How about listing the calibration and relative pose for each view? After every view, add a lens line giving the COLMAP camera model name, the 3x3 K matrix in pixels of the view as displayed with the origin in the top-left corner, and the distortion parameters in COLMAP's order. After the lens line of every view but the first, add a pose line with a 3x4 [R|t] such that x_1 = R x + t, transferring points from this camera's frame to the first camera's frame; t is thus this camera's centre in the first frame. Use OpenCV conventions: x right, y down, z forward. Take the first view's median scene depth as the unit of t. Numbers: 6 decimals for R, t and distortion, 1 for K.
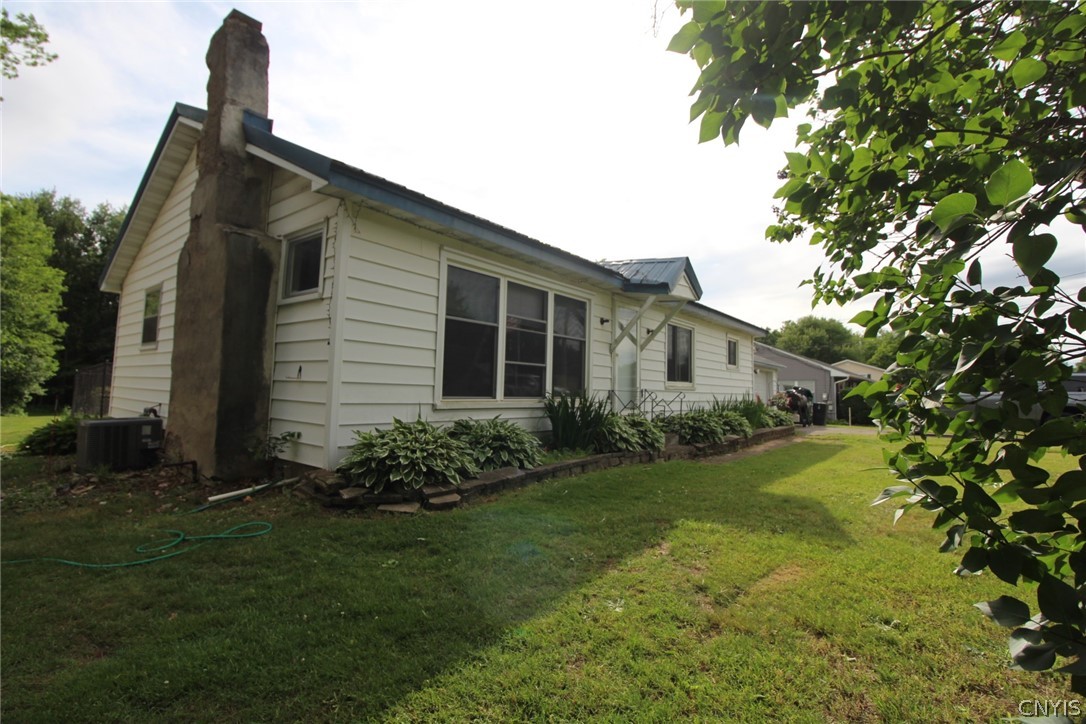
lens RADIAL K [[503.0, 0, 545.2], [0, 503.0, 376.4], [0, 0, 1]] dist [0.000933, -0.000494]
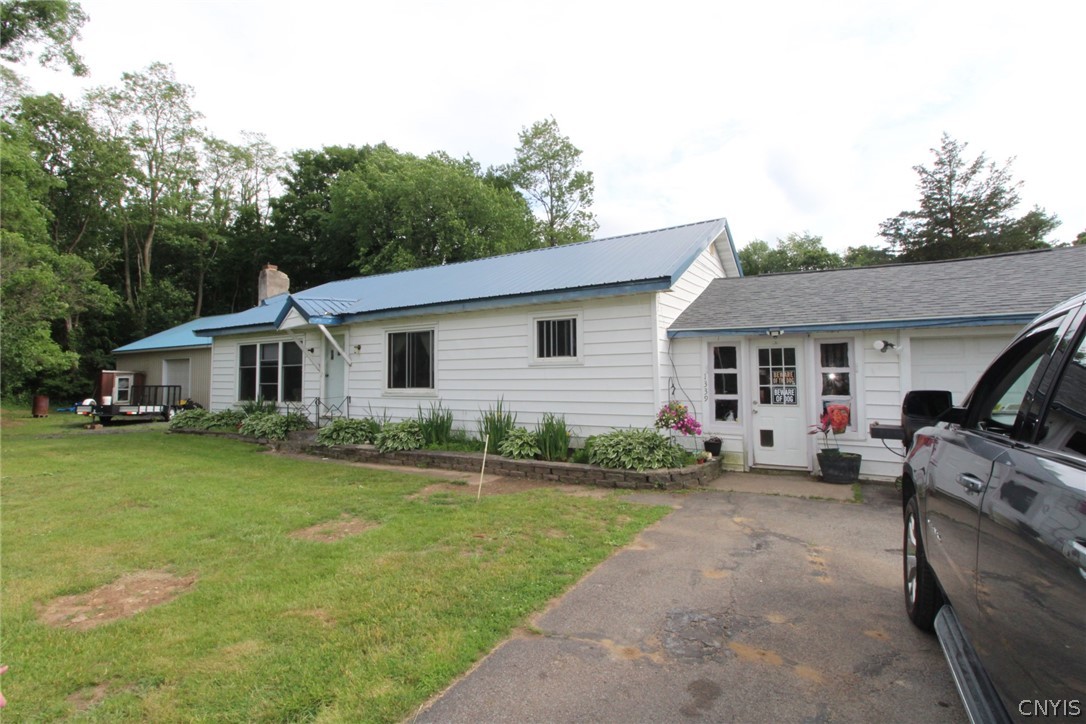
lens RADIAL K [[503.0, 0, 545.2], [0, 503.0, 376.4], [0, 0, 1]] dist [0.000933, -0.000494]
pose [[0.128550, -0.031860, -0.991191, 1.917090], [0.036592, 0.998956, -0.027364, 0.036180], [0.991028, -0.032752, 0.129582, 1.716499]]
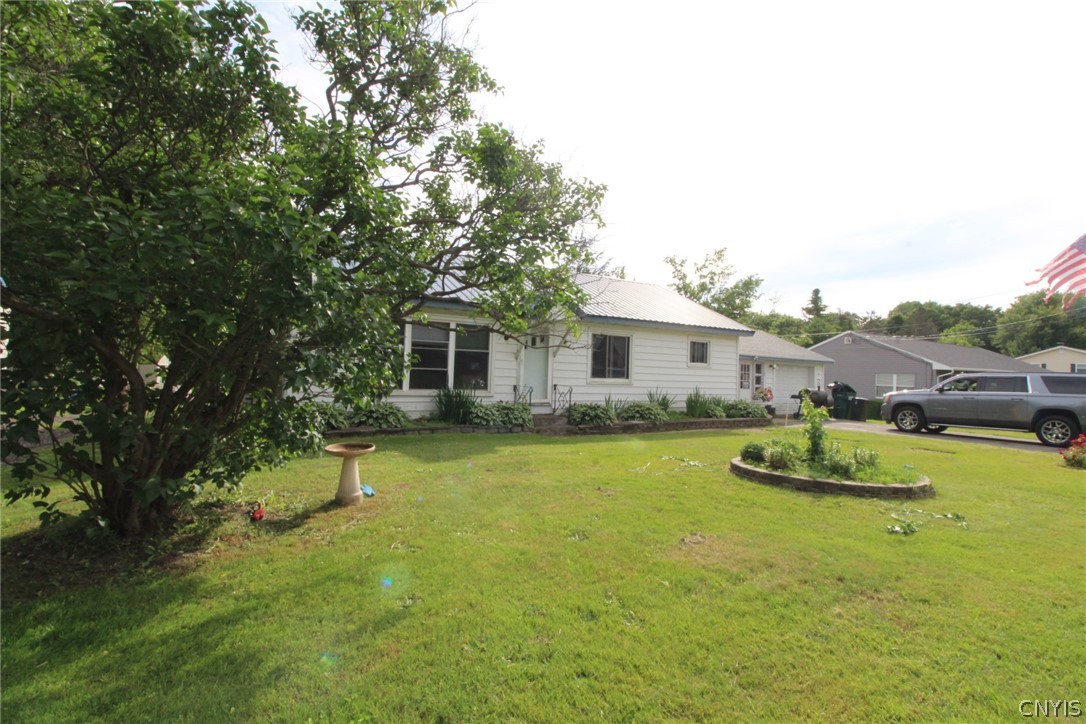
lens RADIAL K [[503.0, 0, 545.2], [0, 503.0, 376.4], [0, 0, 1]] dist [0.000933, -0.000494]
pose [[0.936497, 0.006577, -0.350613, 0.850159], [0.001708, 0.999727, 0.023316, -0.037088], [0.350671, -0.022434, 0.936230, -0.383837]]
